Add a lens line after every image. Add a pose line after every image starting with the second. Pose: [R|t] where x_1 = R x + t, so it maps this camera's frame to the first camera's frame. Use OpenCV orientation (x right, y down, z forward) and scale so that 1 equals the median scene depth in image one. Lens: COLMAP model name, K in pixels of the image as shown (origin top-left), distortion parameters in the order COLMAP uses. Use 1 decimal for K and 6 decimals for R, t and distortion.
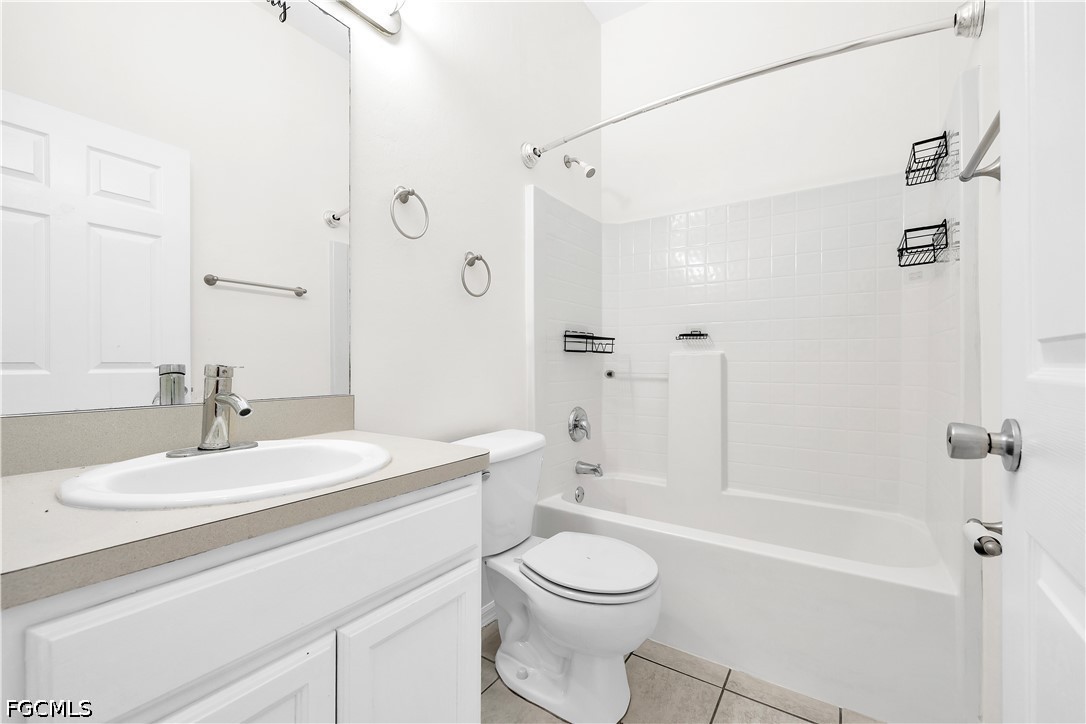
lens RADIAL K [[454.2, 0, 543.0], [0, 454.2, 362.0], [0, 0, 1]] dist [0.000438, 0.000289]
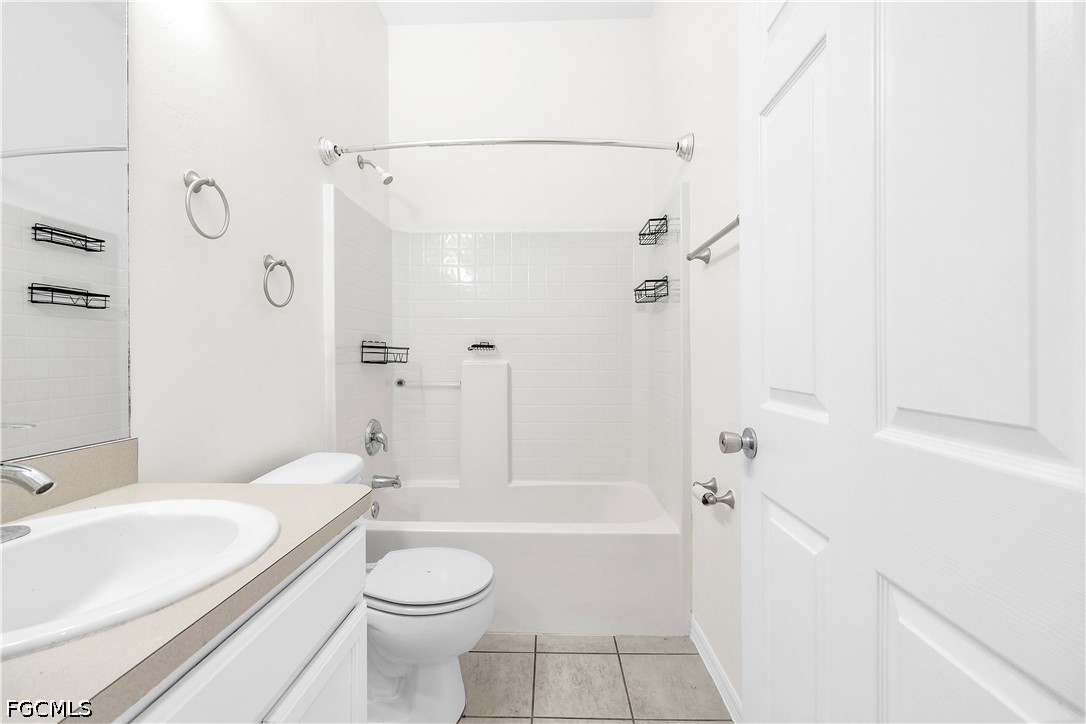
lens RADIAL K [[456.4, 0, 541.7], [0, 456.4, 357.0], [0, 0, 1]] dist [0.001363, 0.000079]
pose [[0.846680, -0.002571, 0.532097, -0.157582], [0.001150, 0.999995, 0.003002, -0.041759], [-0.532102, -0.001930, 0.846678, -0.013963]]
